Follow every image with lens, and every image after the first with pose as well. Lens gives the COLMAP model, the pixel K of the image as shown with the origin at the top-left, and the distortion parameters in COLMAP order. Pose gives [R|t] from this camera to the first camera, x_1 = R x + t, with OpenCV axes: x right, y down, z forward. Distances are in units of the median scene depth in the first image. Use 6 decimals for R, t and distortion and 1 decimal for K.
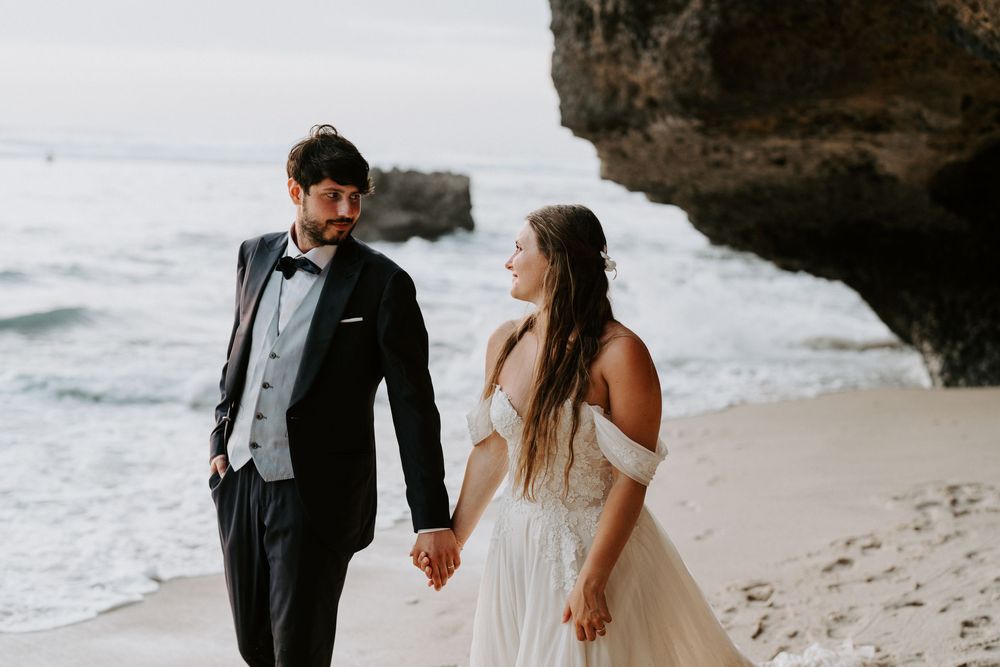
lens RADIAL K [[1415.6, 0, 500.0], [0, 1415.6, 333.5], [0, 0, 1]] dist [-0.014784, 0.233212]
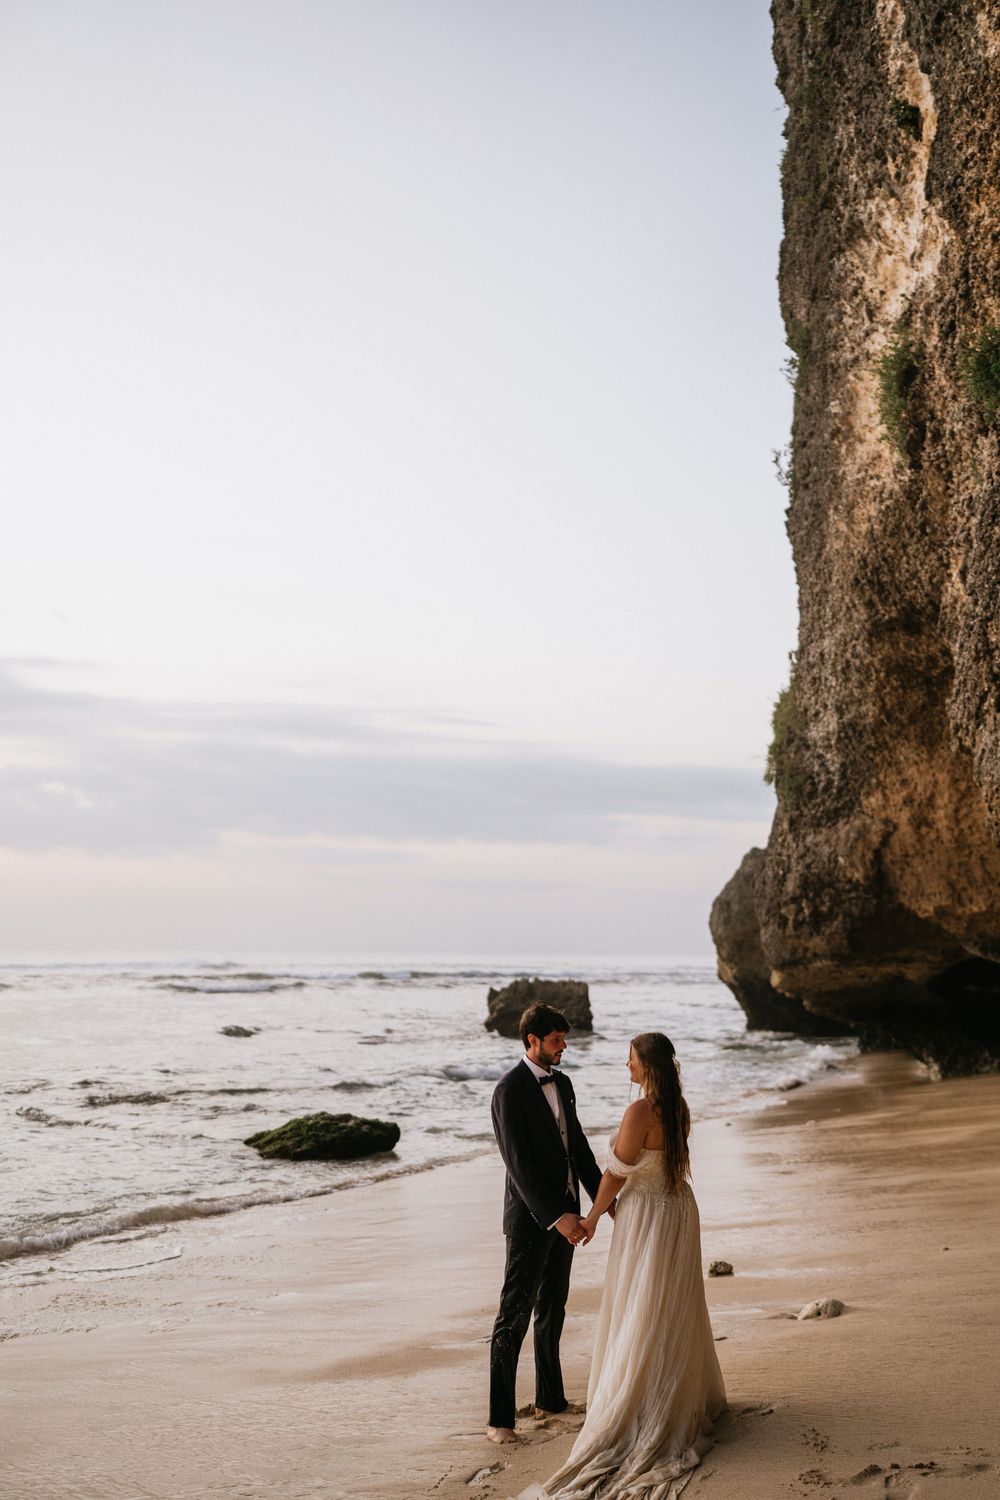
lens RADIAL K [[1431.8, 0, 500.0], [0, 1431.8, 750.0], [0, 0, 1]] dist [-0.046904, 0.154778]
pose [[0.997202, -0.027631, 0.069465, -0.584979], [0.045035, 0.963700, -0.263163, 0.116732], [-0.059672, 0.265555, 0.962247, -1.397381]]
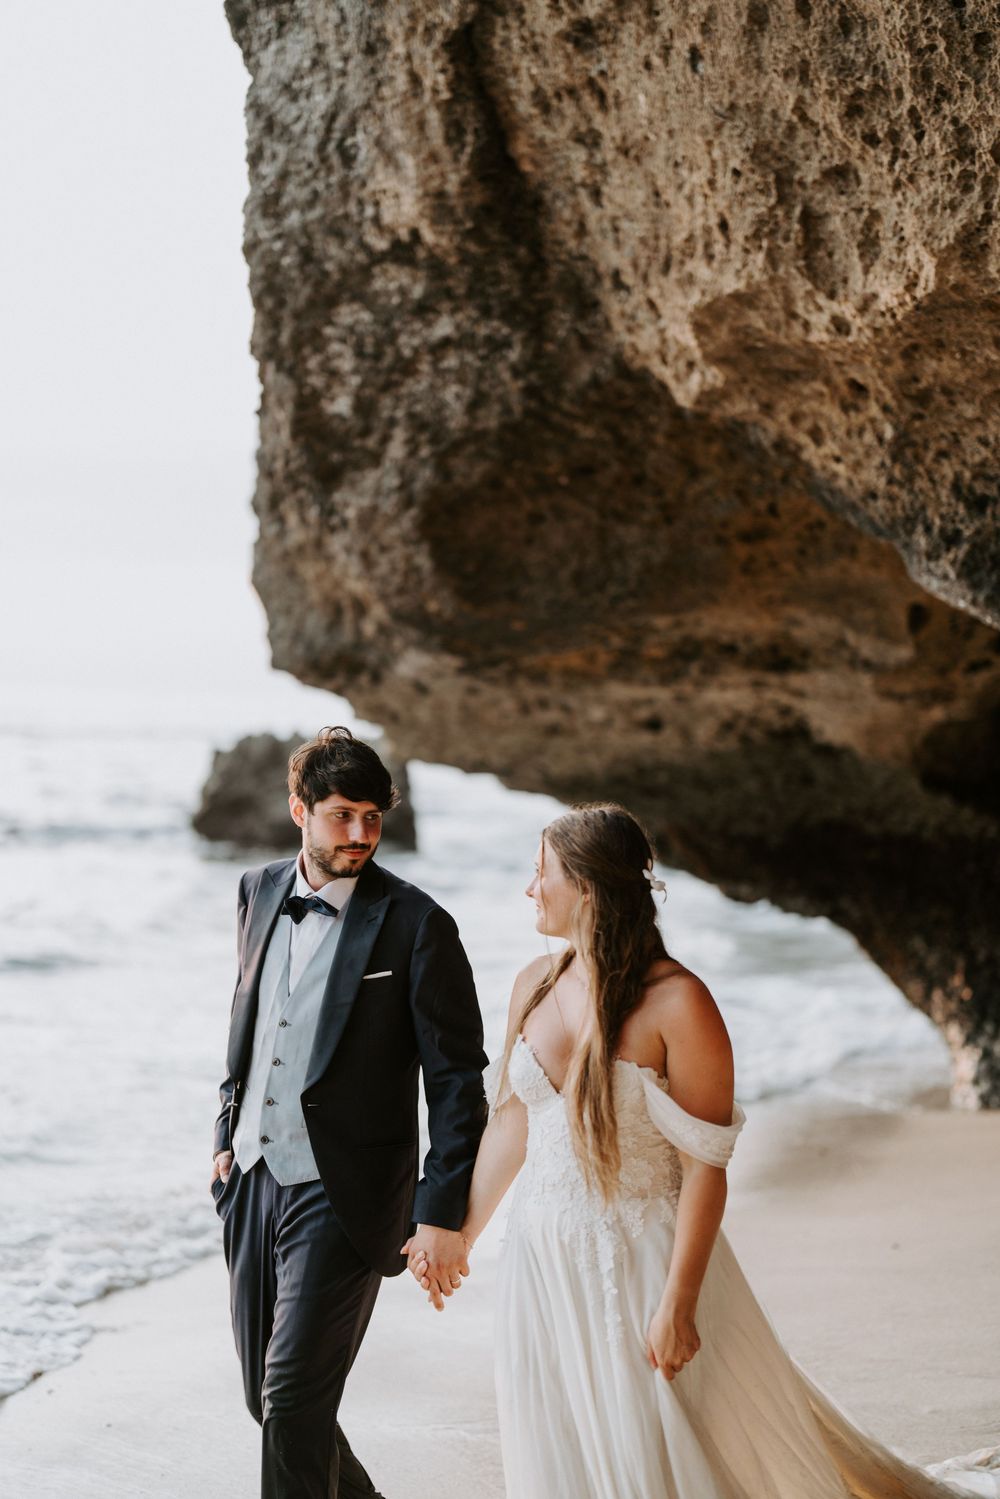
lens RADIAL K [[1963.2, 0, 541.6], [0, 1963.2, 748.7], [0, 0, 1]] dist [-0.007611, 0.083540]
pose [[0.999569, -0.013905, -0.025837, 0.188662], [0.011164, 0.994582, -0.103358, -0.031664], [0.027134, 0.103025, 0.994309, 0.220407]]
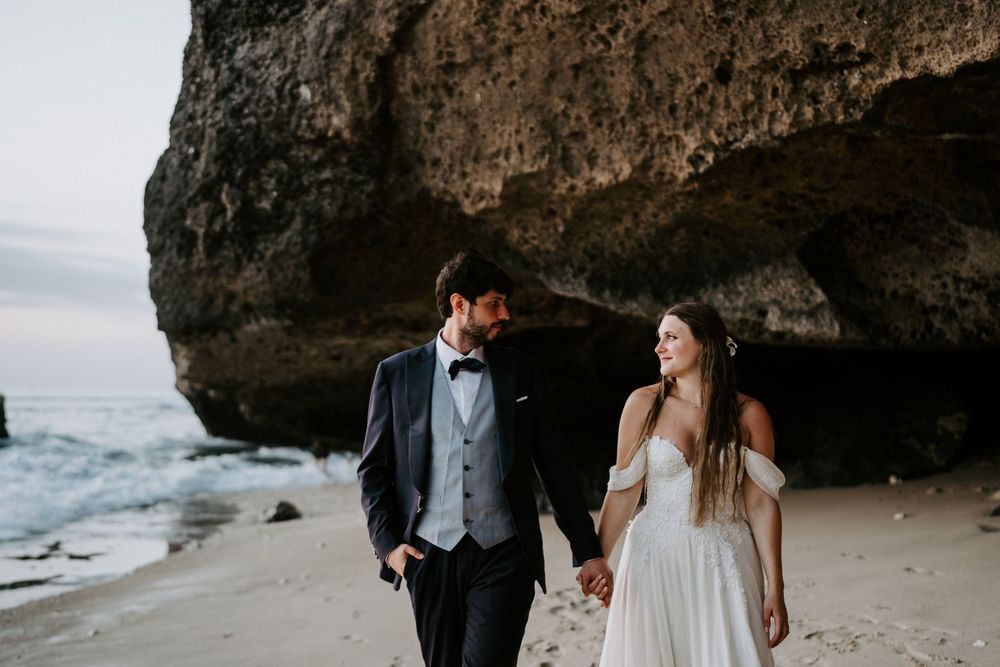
lens RADIAL K [[996.2, 0, 518.2], [0, 996.2, 312.4], [0, 0, 1]] dist [-0.034007, 0.007104]
pose [[0.882626, 0.008803, 0.469994, -0.088999], [0.083184, 0.981121, -0.174593, 0.010539], [-0.462658, 0.193196, 0.865230, 0.147166]]
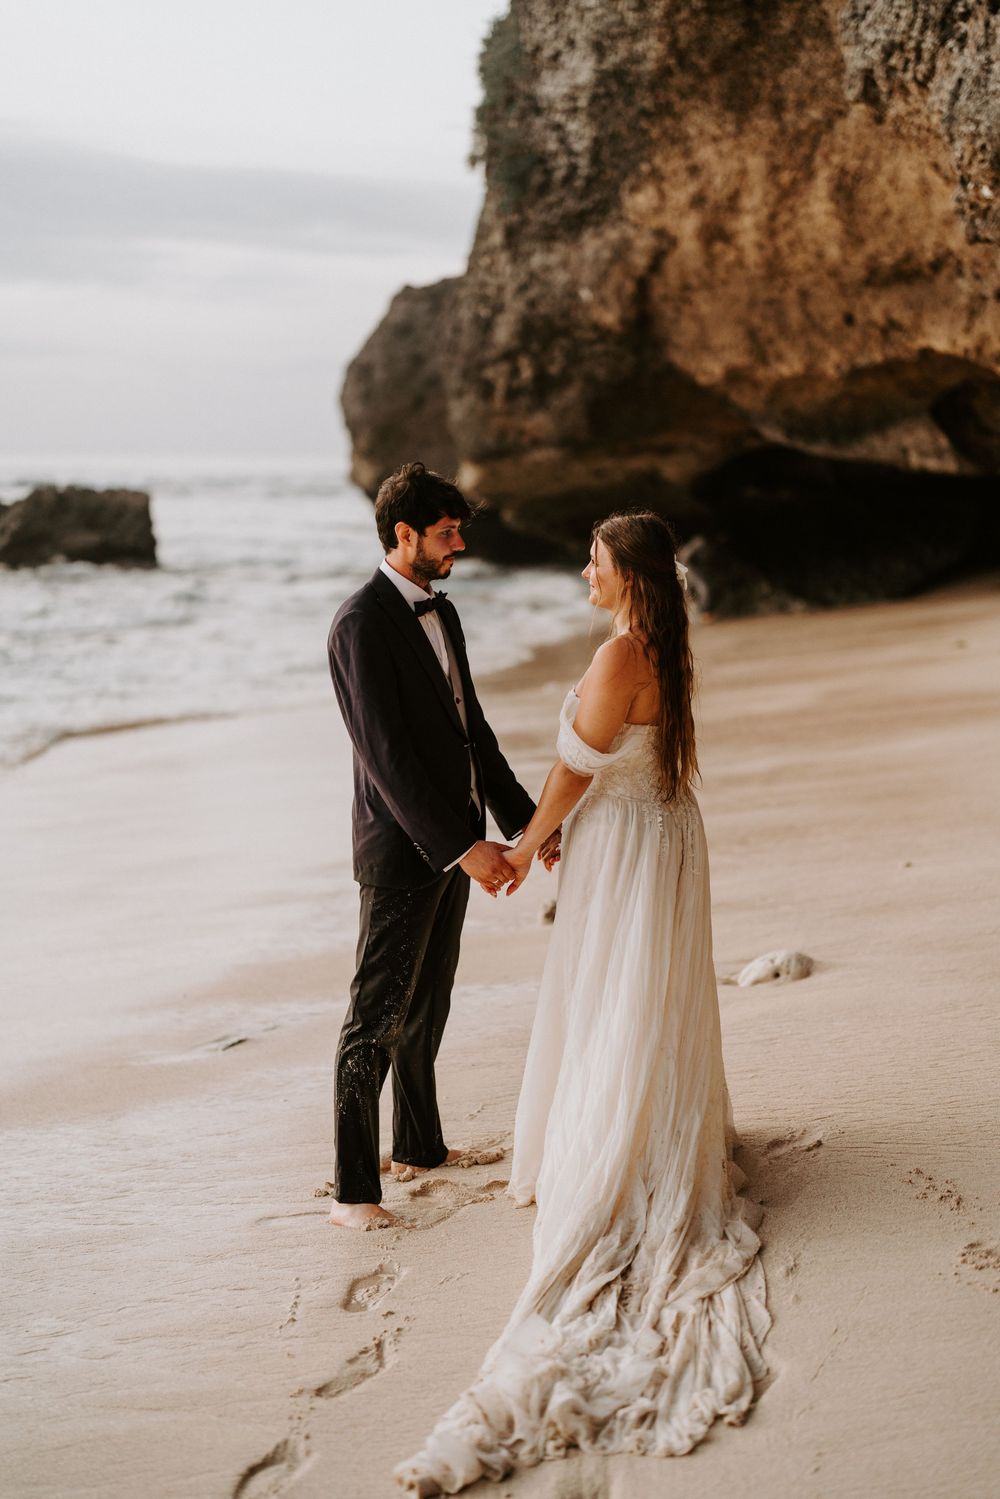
lens RADIAL K [[2121.9, 0, 498.1], [0, 2121.9, 718.1], [0, 0, 1]] dist [-0.014784, 0.233212]
pose [[0.952125, -0.072020, 0.297103, -0.656768], [0.071522, 0.997360, 0.012562, 0.113616], [-0.297223, 0.009289, 0.954763, -1.249388]]
